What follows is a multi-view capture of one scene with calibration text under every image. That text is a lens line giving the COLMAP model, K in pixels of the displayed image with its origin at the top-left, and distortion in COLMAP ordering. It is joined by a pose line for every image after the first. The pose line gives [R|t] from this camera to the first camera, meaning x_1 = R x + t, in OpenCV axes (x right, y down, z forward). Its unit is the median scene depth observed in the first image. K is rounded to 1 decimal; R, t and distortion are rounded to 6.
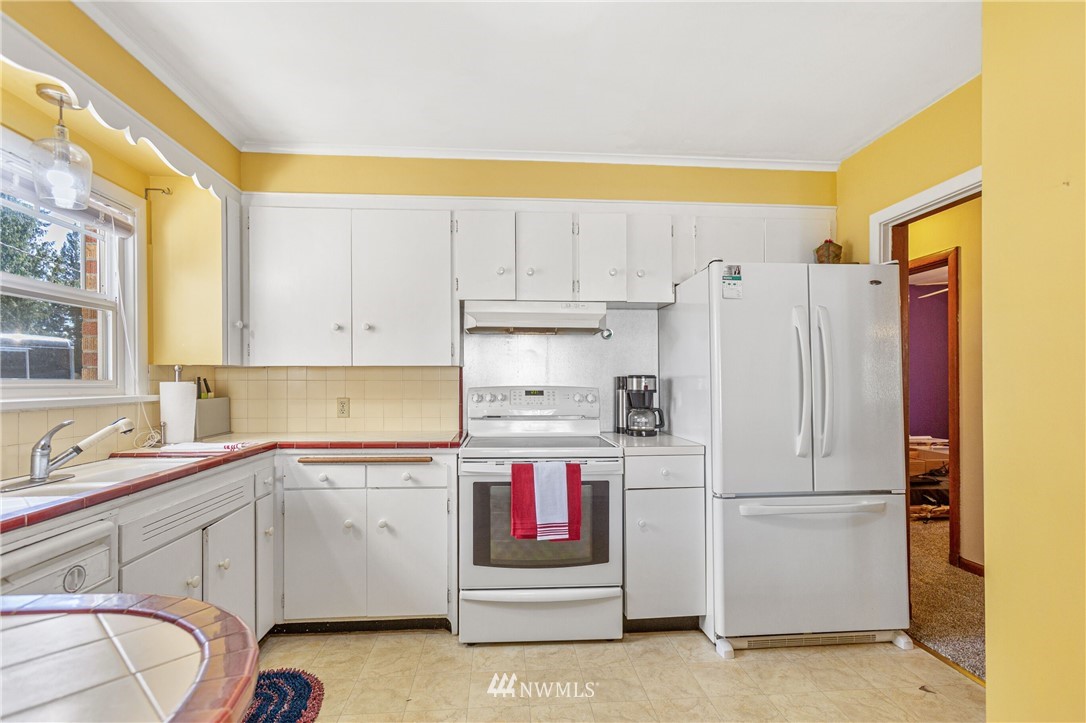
lens RADIAL K [[505.0, 0, 539.8], [0, 505.0, 381.8], [0, 0, 1]] dist [-0.017526, 0.011247]
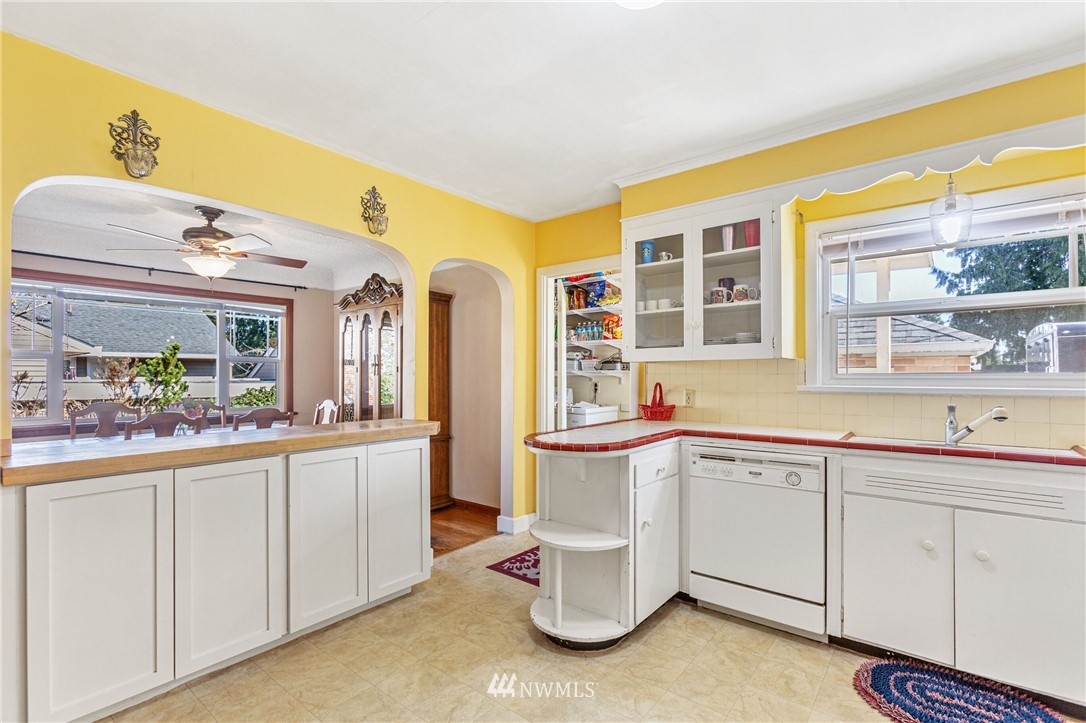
lens RADIAL K [[495.0, 0, 544.1], [0, 495.0, 375.0], [0, 0, 1]] dist [-0.015823, 0.011254]
pose [[-0.694802, 0.003574, -0.719192, 0.539121], [0.002520, 0.999994, 0.002535, -0.004012], [0.719197, -0.000052, -0.694807, 0.812282]]
